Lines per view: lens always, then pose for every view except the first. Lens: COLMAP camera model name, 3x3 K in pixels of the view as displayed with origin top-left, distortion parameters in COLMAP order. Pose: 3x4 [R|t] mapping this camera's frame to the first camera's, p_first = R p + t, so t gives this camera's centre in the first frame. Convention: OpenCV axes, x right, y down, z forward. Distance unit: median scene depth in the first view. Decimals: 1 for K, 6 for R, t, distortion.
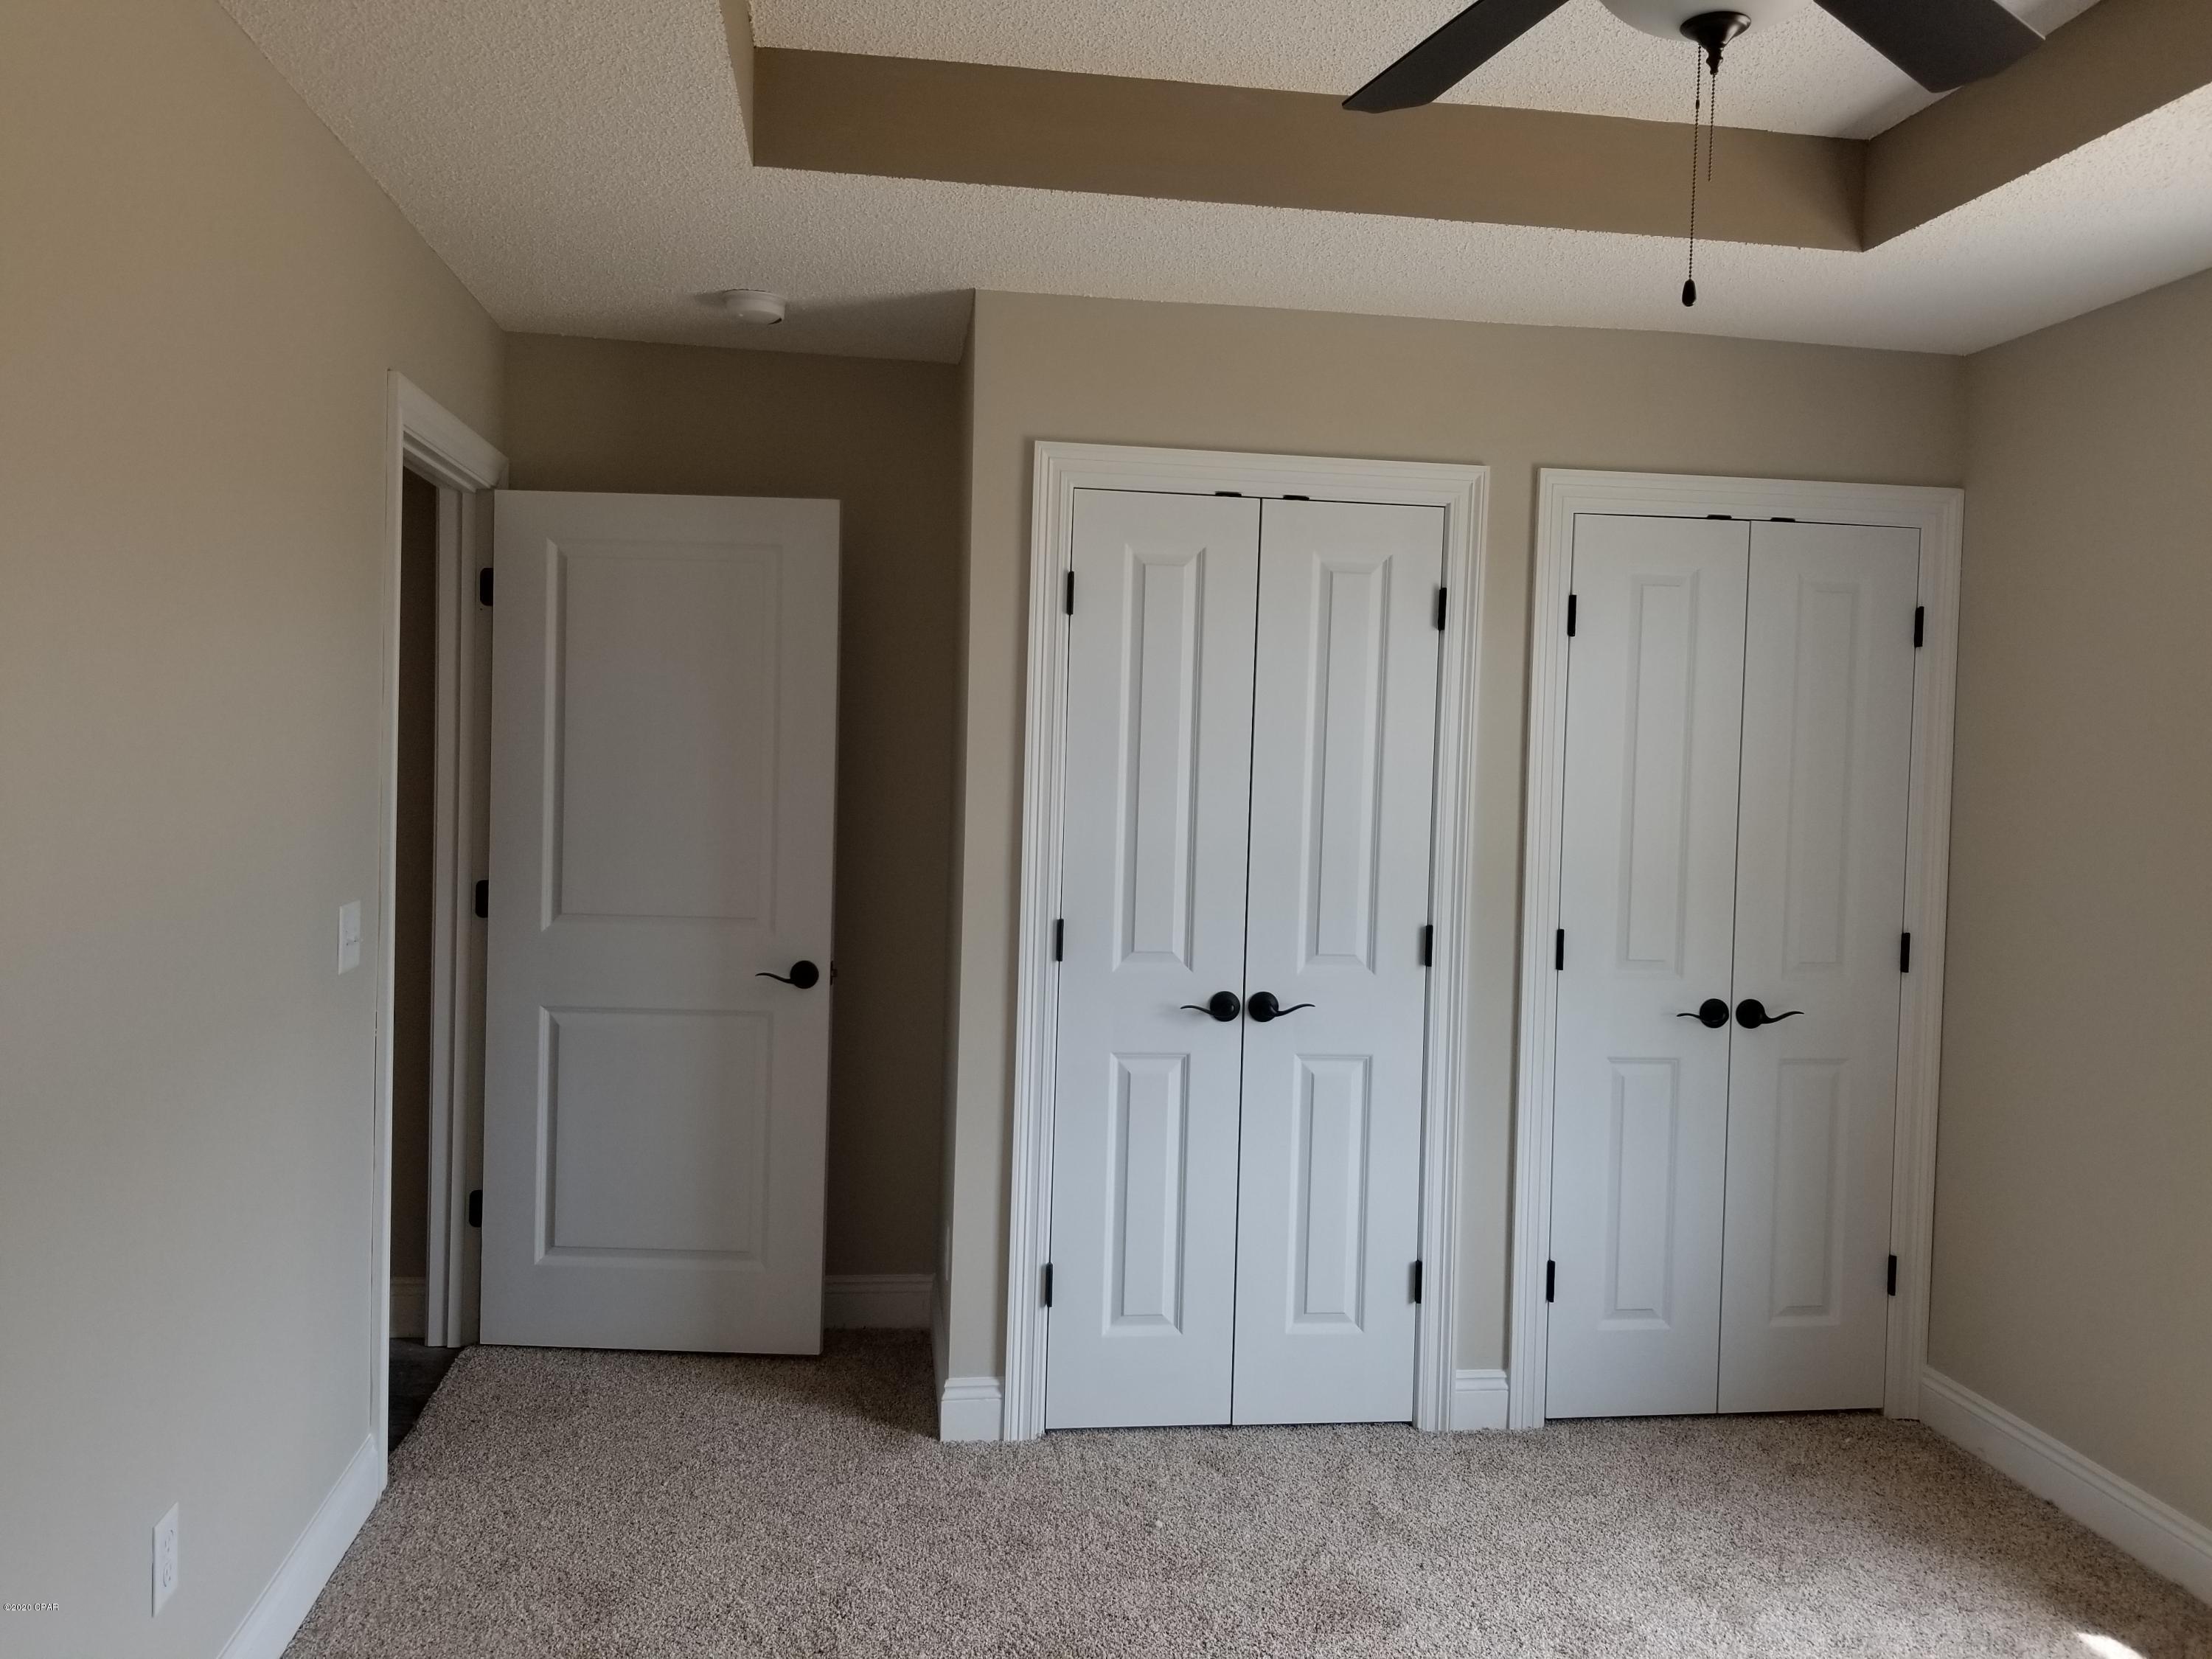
lens RADIAL K [[1456.1, 0, 1101.8], [0, 1456.1, 777.5], [0, 0, 1]] dist [0.054667, -0.072794]
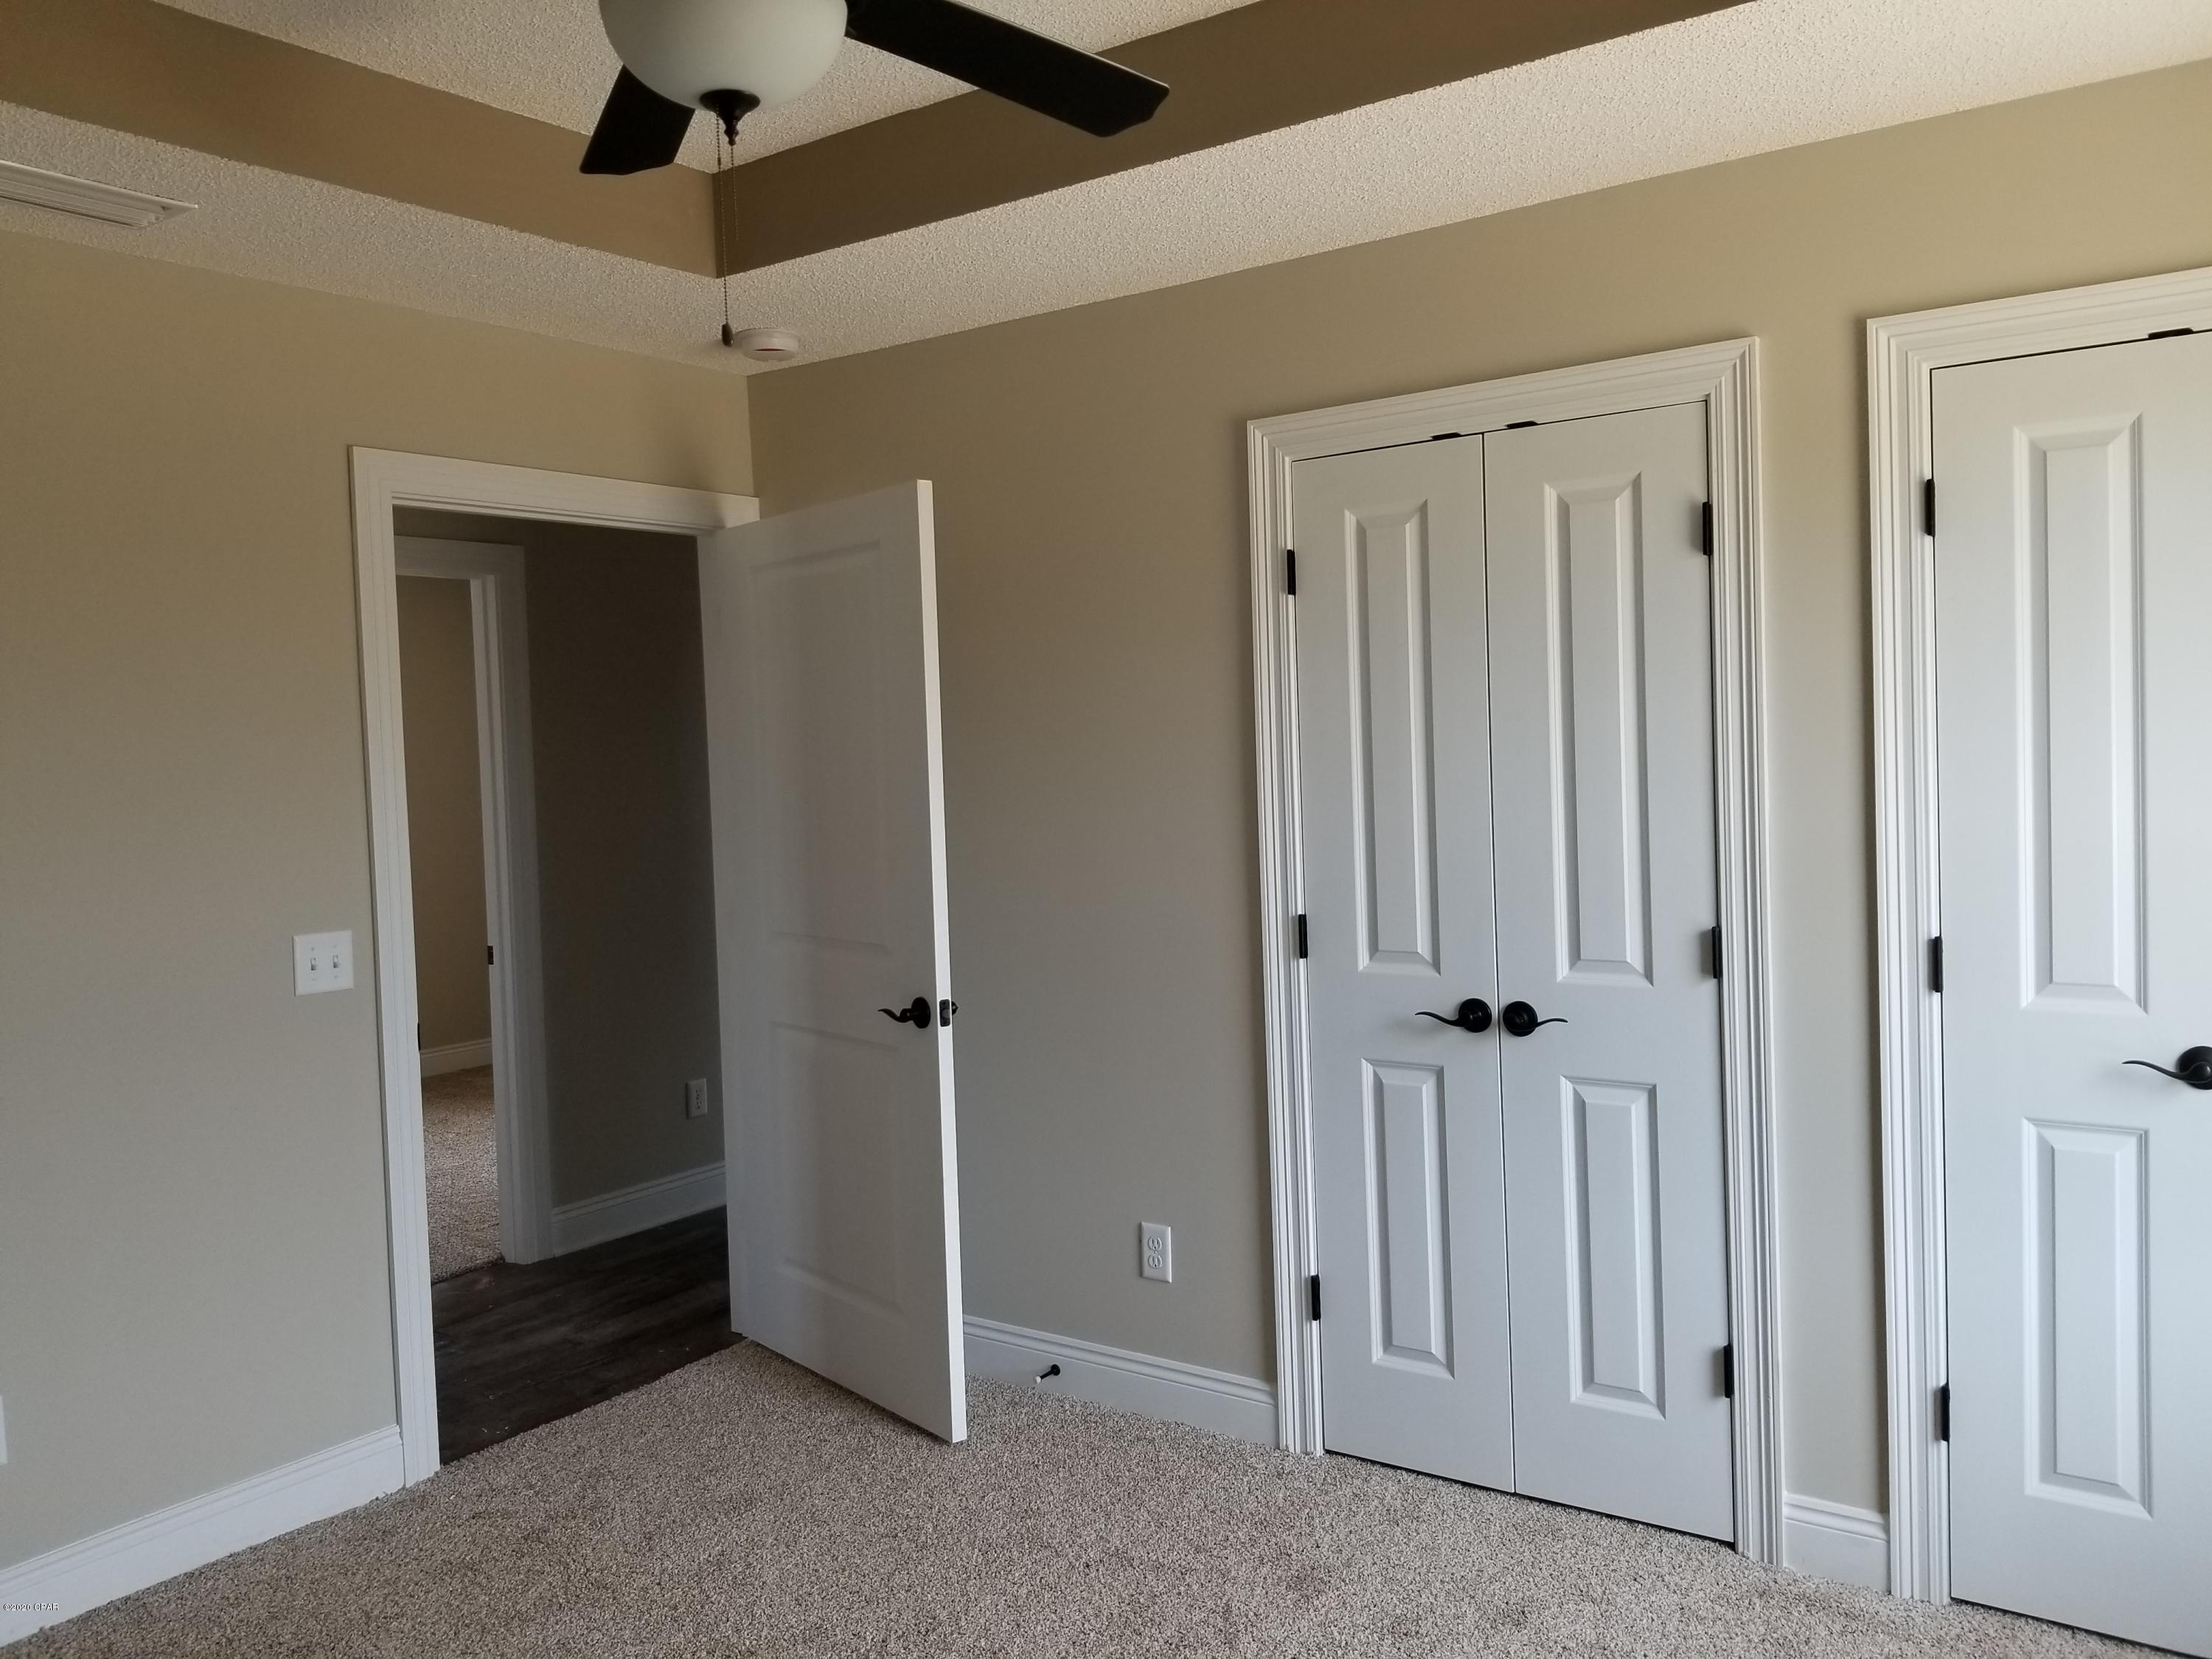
lens RADIAL K [[1730.6, 0, 1099.3], [0, 1730.6, 806.4], [0, 0, 1]] dist [0.078424, -0.139082]
pose [[0.735290, -0.036947, -0.676745, 0.622506], [0.048554, 0.998819, -0.001776, 0.020703], [0.676011, -0.031553, 0.736215, 0.073975]]
